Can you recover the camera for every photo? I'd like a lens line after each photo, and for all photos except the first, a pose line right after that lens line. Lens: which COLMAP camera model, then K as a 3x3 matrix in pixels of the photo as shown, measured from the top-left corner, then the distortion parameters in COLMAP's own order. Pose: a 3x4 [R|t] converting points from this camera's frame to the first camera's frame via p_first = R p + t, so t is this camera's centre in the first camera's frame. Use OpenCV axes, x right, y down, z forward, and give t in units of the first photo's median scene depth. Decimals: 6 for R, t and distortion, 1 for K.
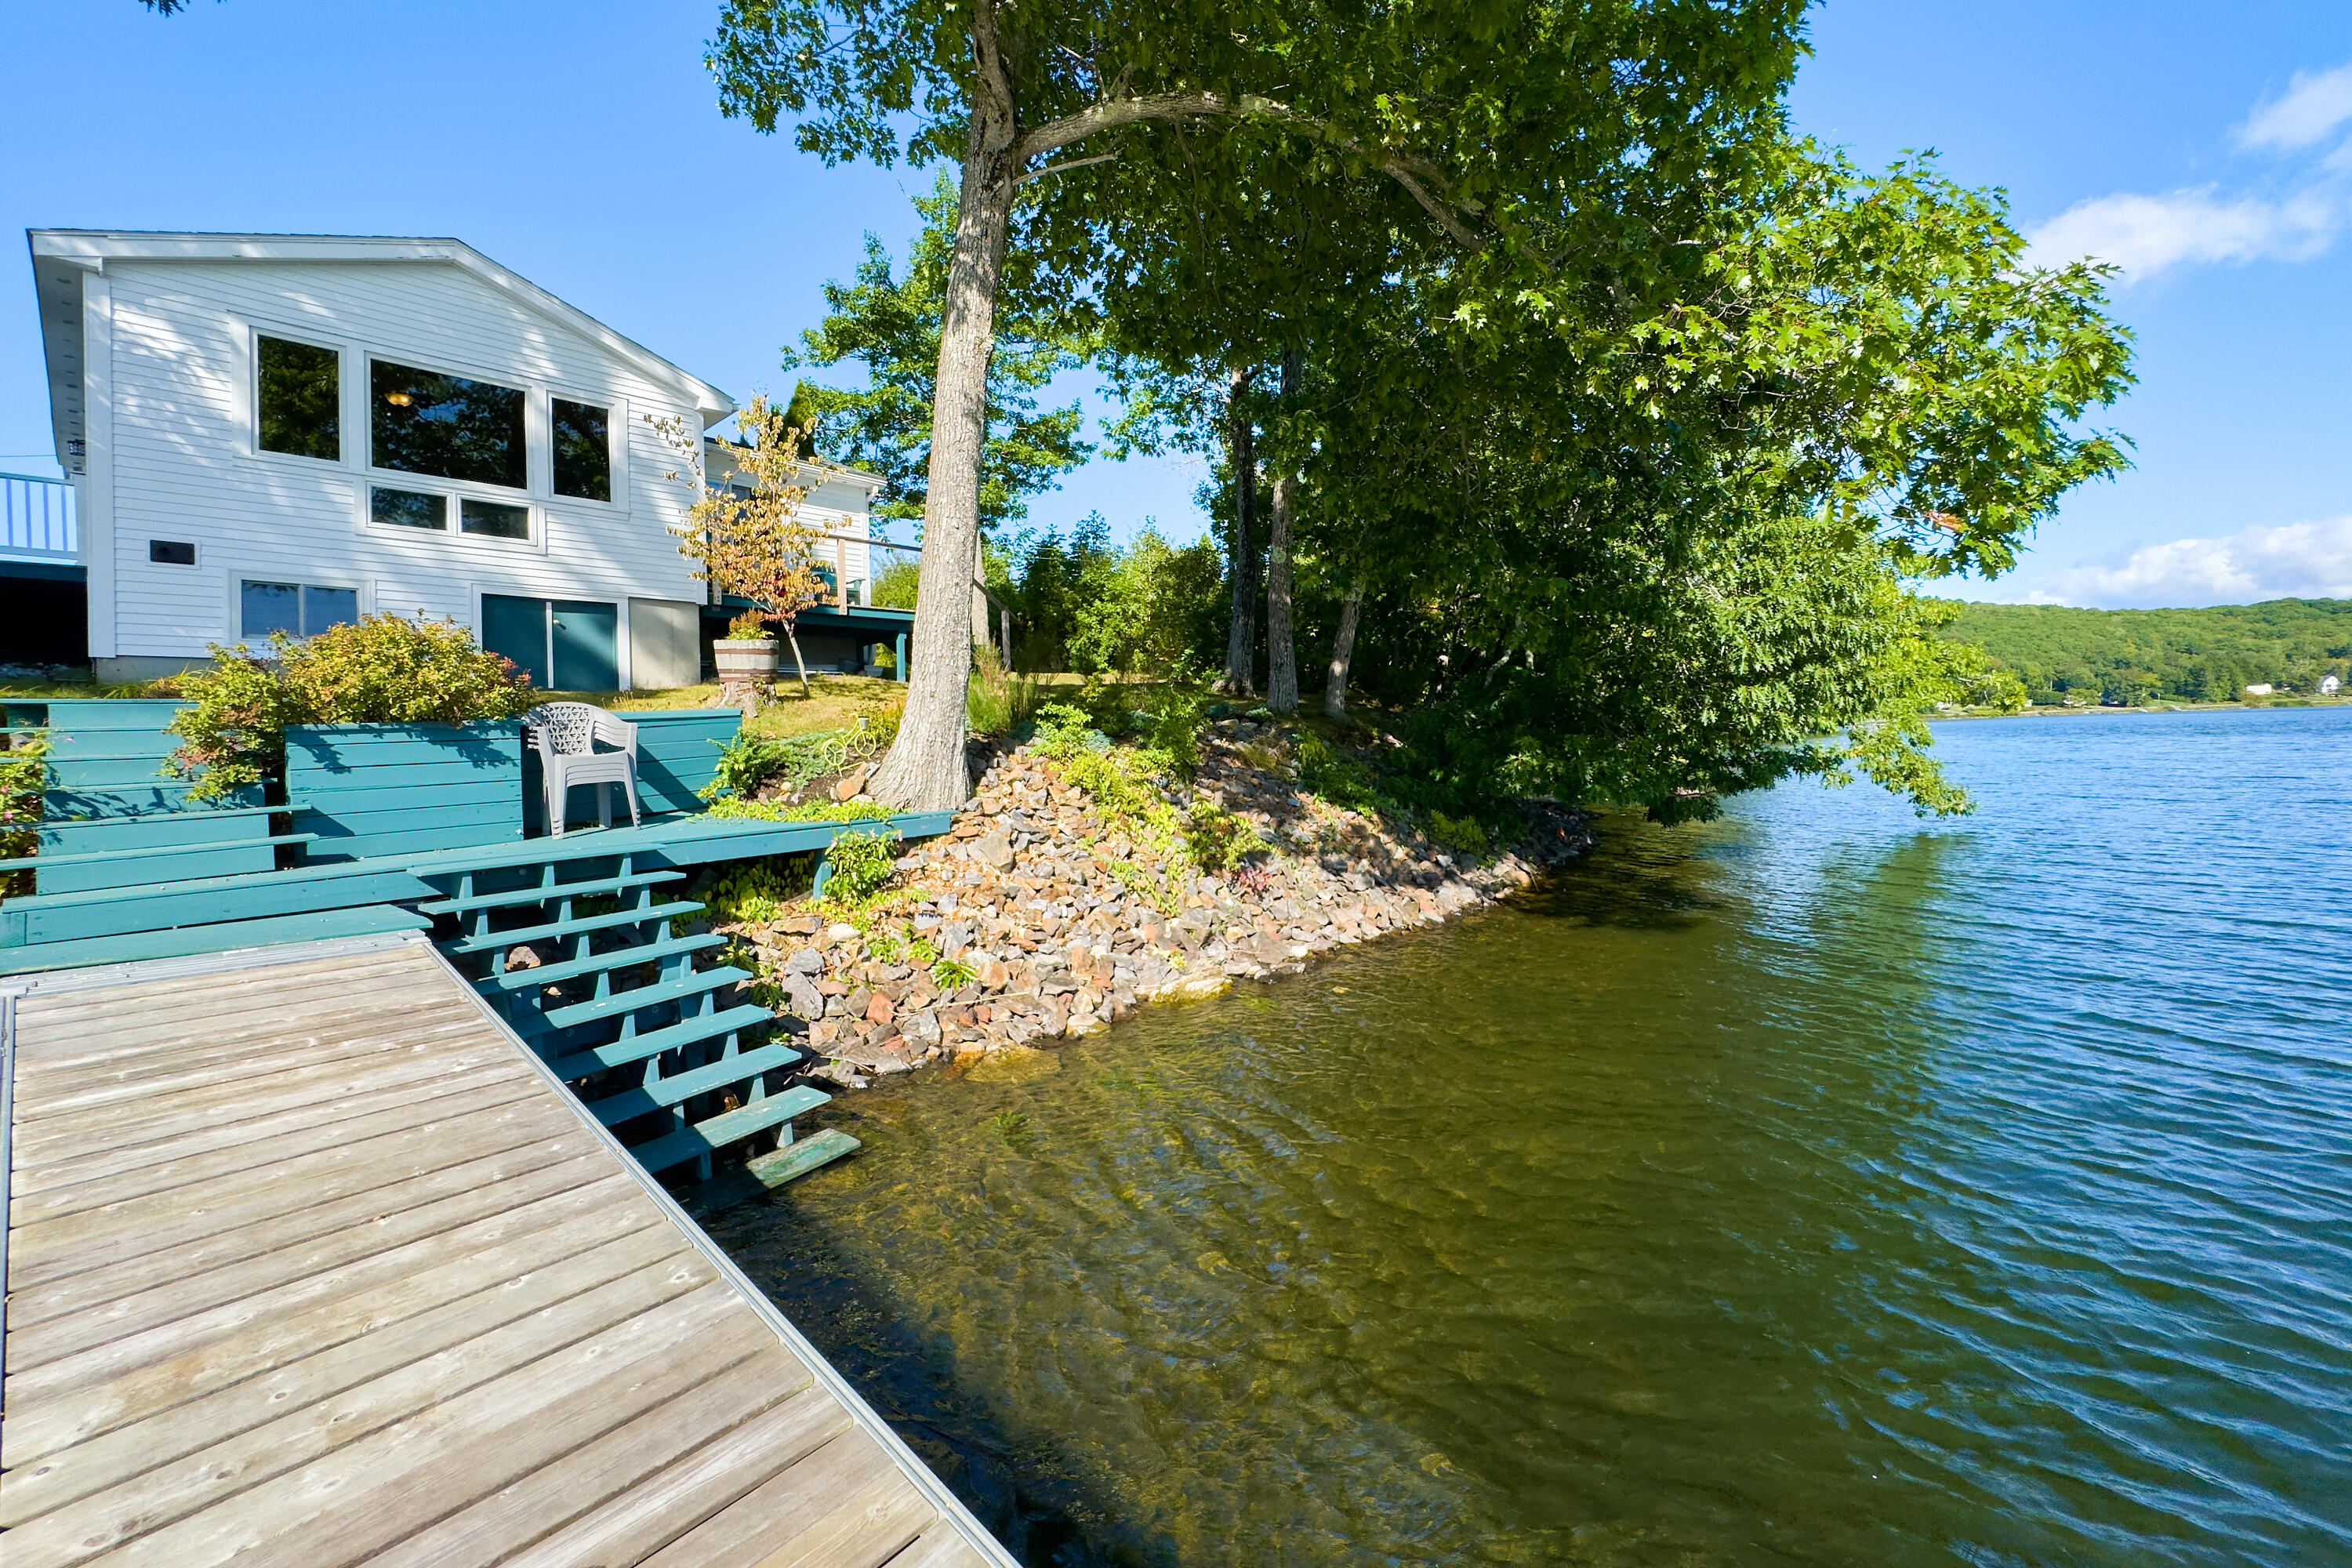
lens RADIAL K [[966.0, 0, 1167.1], [0, 966.0, 706.6], [0, 0, 1]] dist [0.001570, 0.000369]
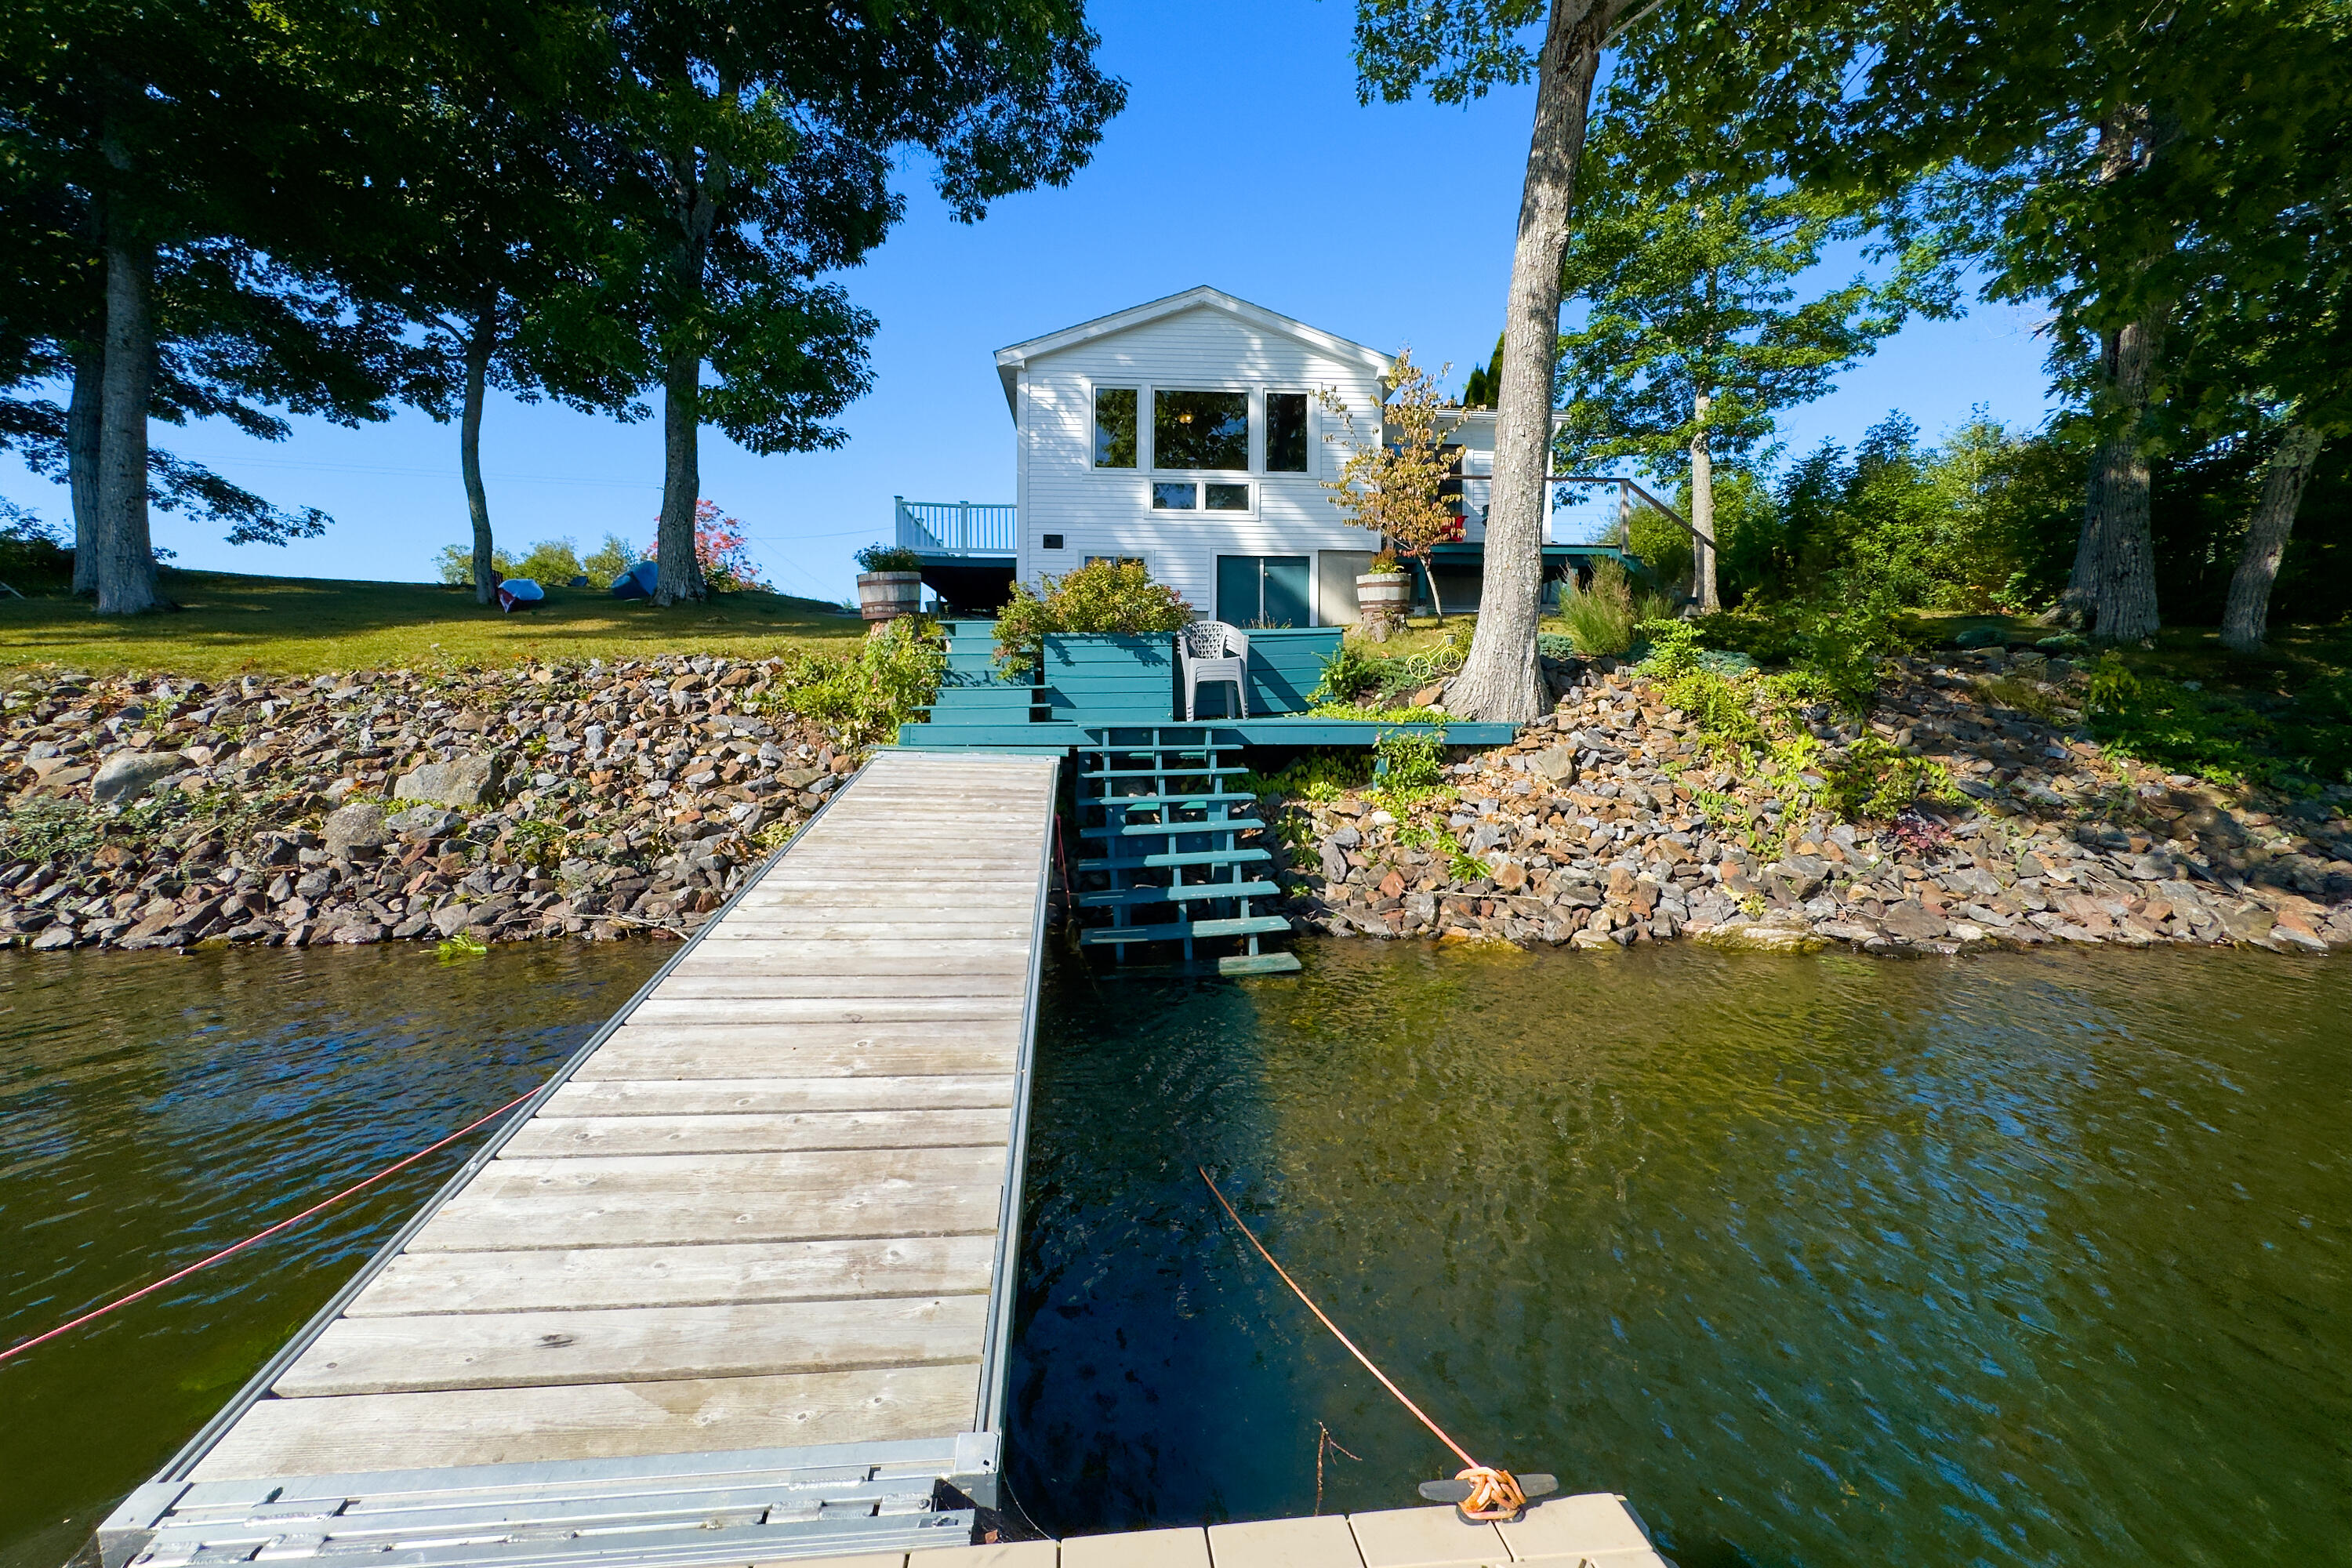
lens RADIAL K [[966.0, 0, 1167.1], [0, 966.0, 706.6], [0, 0, 1]] dist [0.001570, 0.000369]
pose [[0.704247, 0.027072, -0.709438, 0.198256], [-0.007397, 0.999498, 0.030798, 0.054402], [0.709916, -0.016442, 0.704094, 0.037319]]
